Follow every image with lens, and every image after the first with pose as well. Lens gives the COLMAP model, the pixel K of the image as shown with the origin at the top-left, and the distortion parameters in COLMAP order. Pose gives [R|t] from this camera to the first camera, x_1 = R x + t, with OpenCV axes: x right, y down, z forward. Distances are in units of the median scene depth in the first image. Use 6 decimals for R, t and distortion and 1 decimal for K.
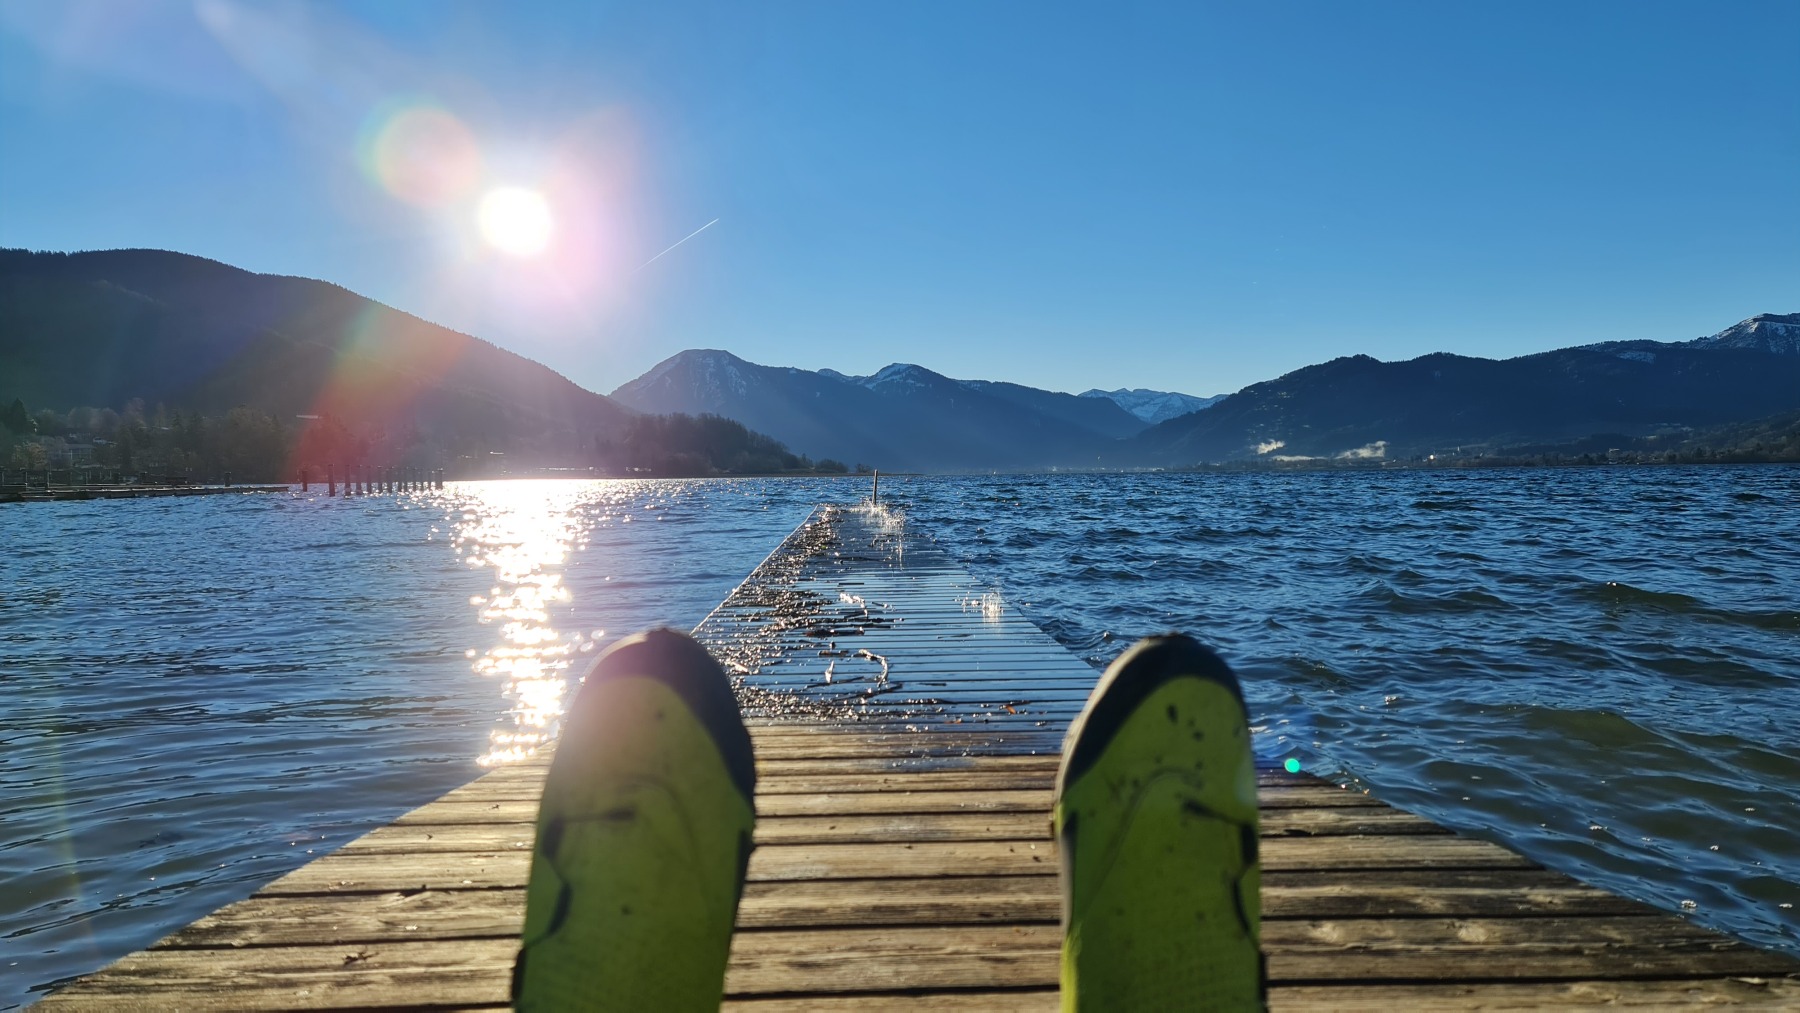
lens RADIAL K [[1367.8, 0, 903.5], [0, 1367.8, 490.1], [0, 0, 1]] dist [0.070425, -0.046876]
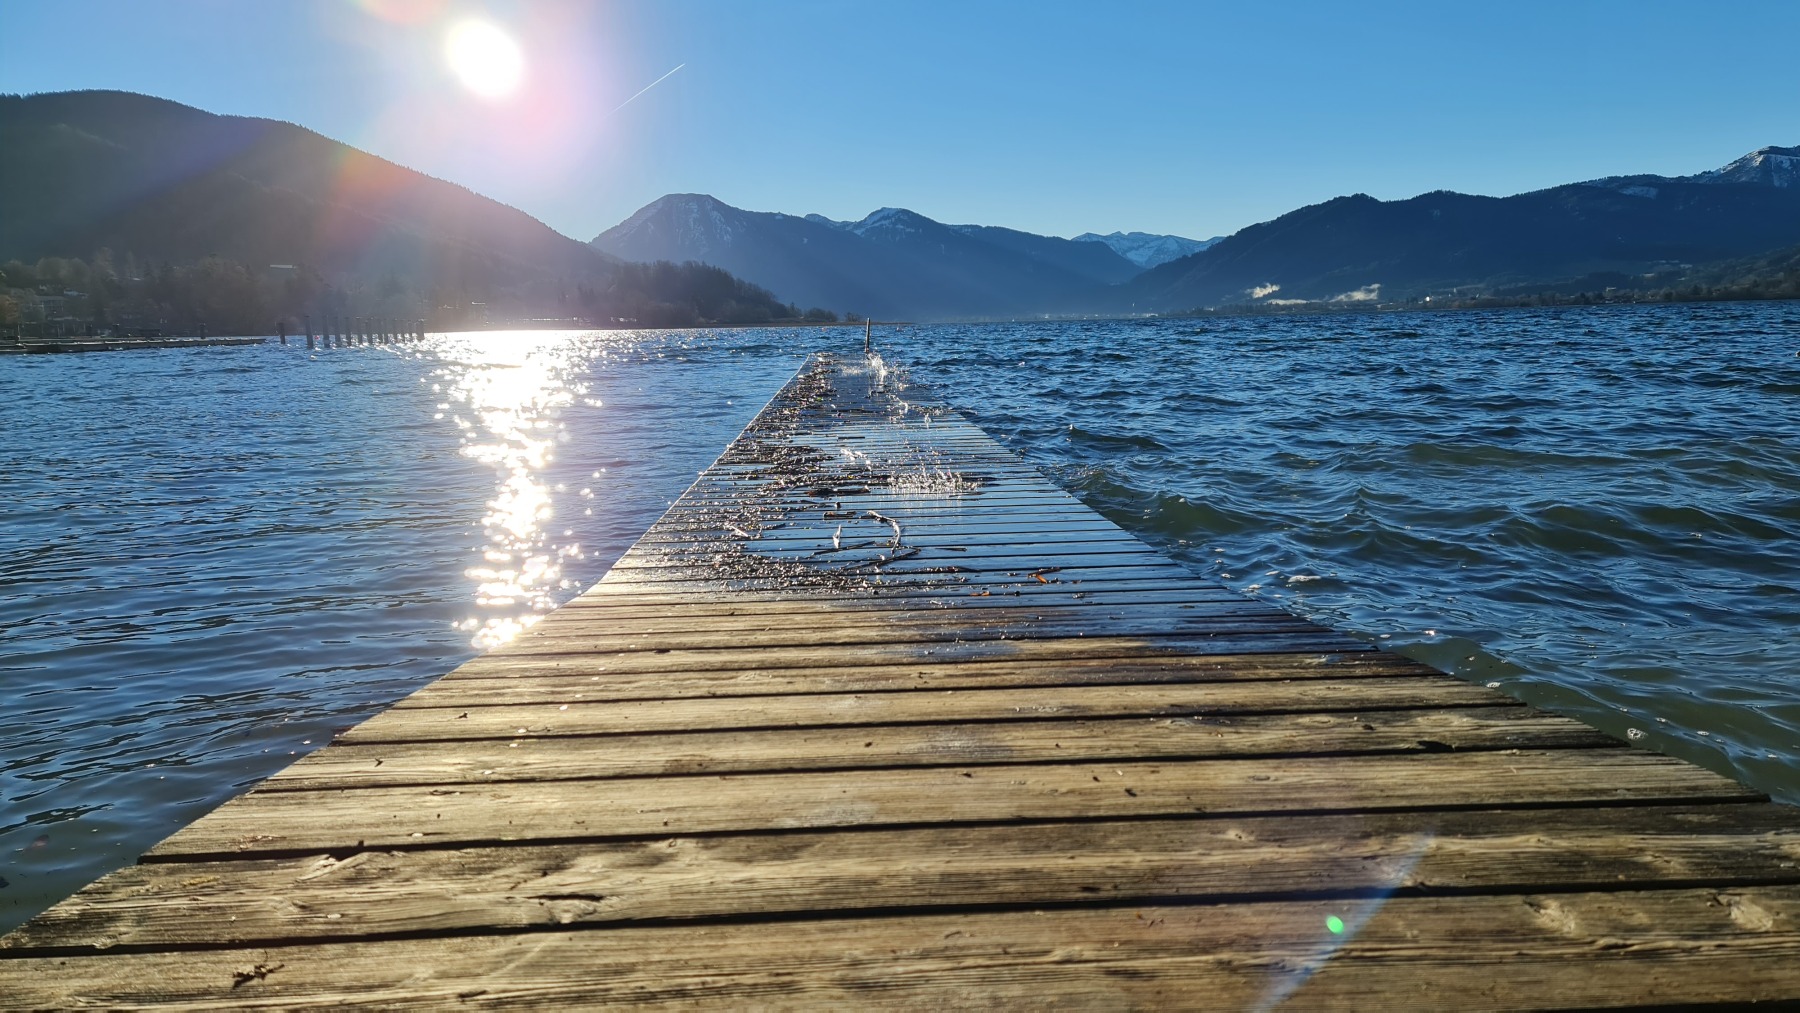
lens RADIAL K [[1367.8, 0, 903.8], [0, 1367.8, 508.7], [0, 0, 1]] dist [0.070425, -0.046876]
pose [[0.999926, -0.010079, 0.006829, -0.024022], [0.009162, 0.992360, 0.123039, 0.002305], [-0.008017, -0.122967, 0.992378, 0.137678]]
